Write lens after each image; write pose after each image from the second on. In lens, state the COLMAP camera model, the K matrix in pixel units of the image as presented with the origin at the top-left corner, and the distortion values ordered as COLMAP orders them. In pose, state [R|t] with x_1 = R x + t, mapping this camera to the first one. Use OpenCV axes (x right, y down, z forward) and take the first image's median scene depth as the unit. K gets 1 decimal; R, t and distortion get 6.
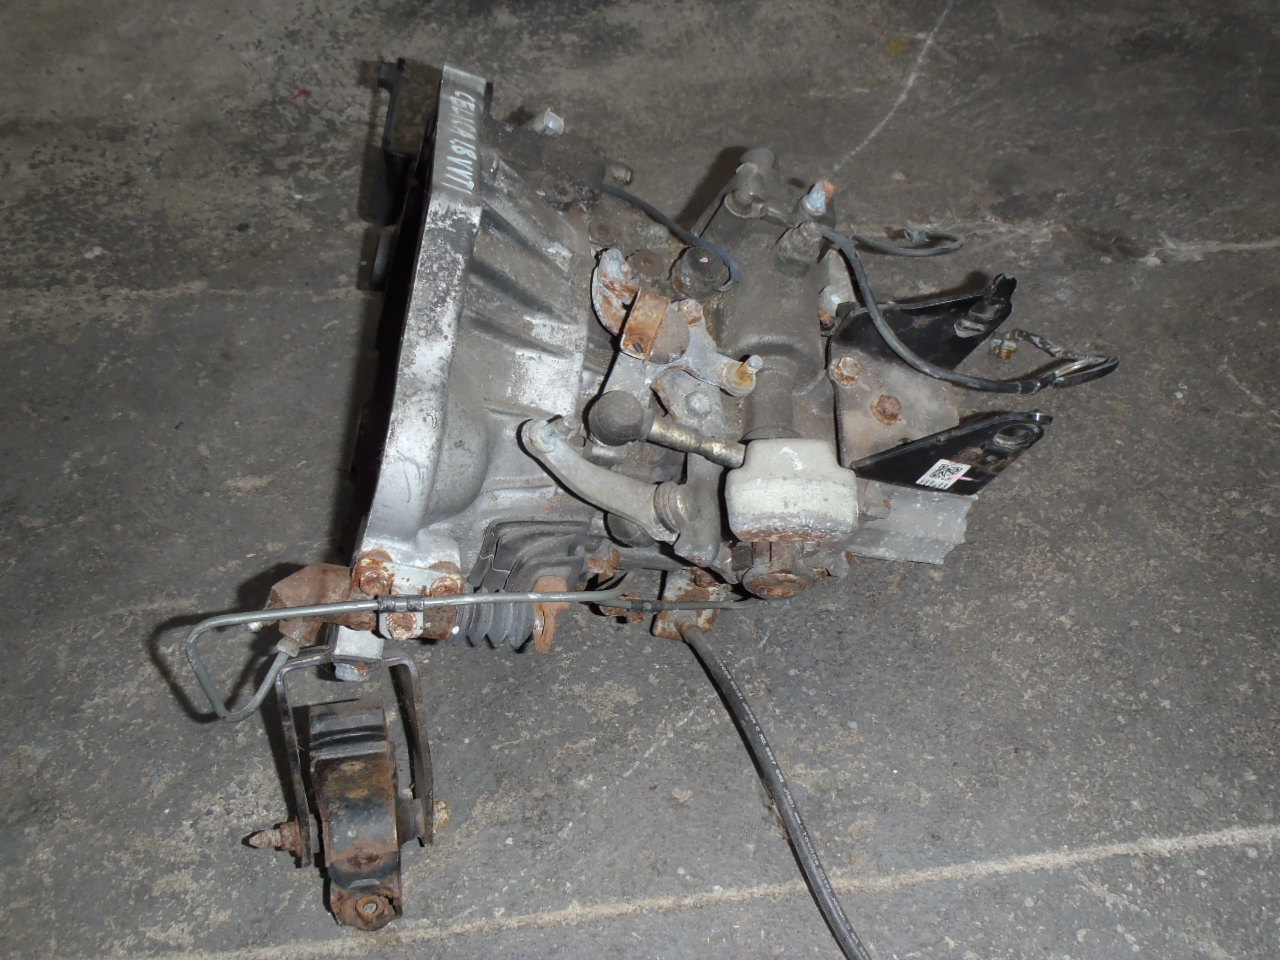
lens RADIAL K [[1081.0, 0, 650.1], [0, 1081.0, 472.4], [0, 0, 1]] dist [-0.036233, 0.047181]
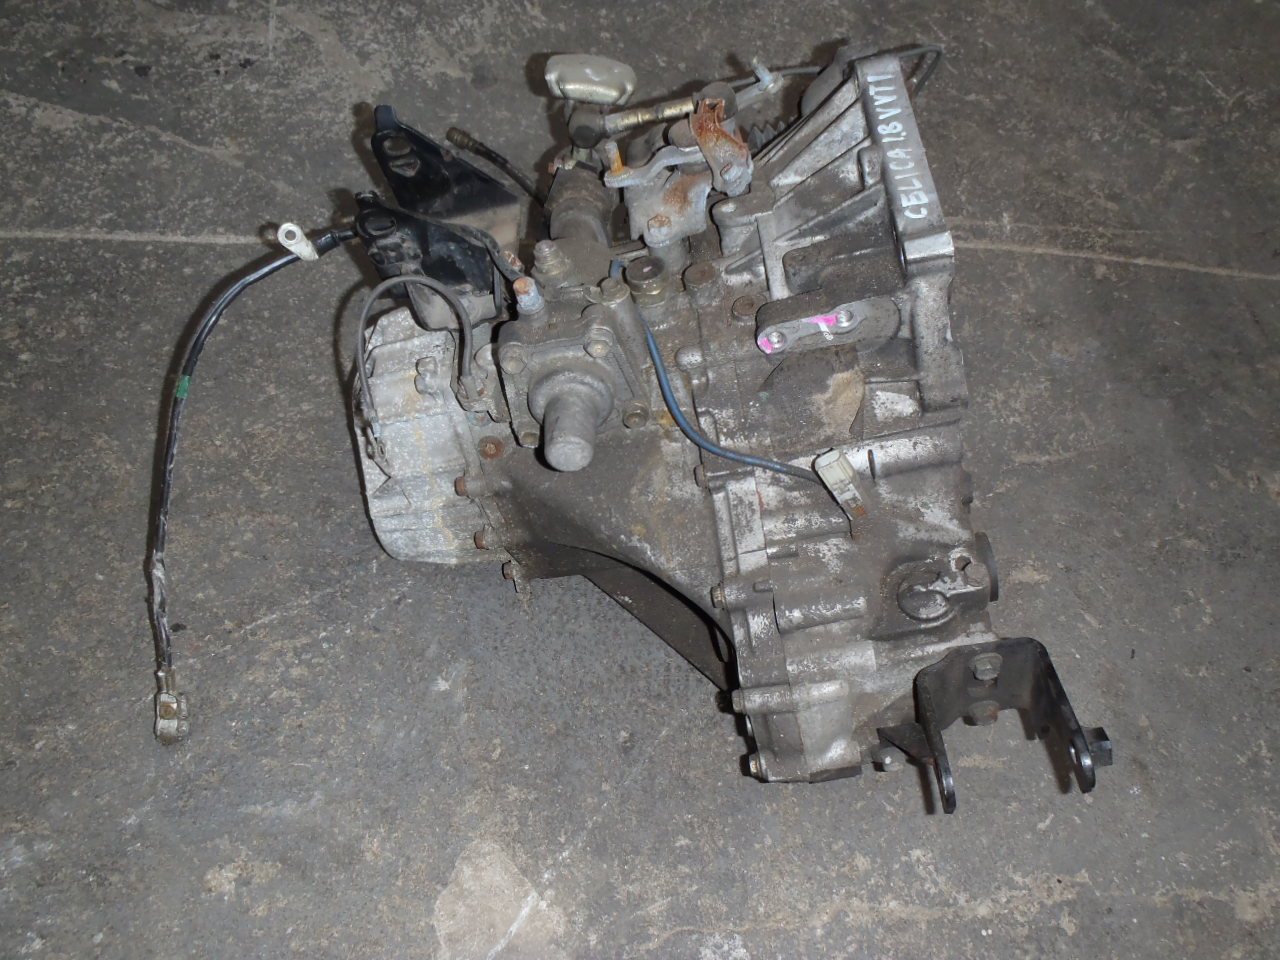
lens RADIAL K [[1063.2, 0, 651.3], [0, 1063.2, 488.9], [0, 0, 1]] dist [-0.001498, -0.018606]
pose [[-0.989538, -0.063421, -0.129587, 0.139148], [-0.105812, -0.291552, 0.950684, -1.051106], [-0.098075, 0.954450, 0.281791, 0.794031]]
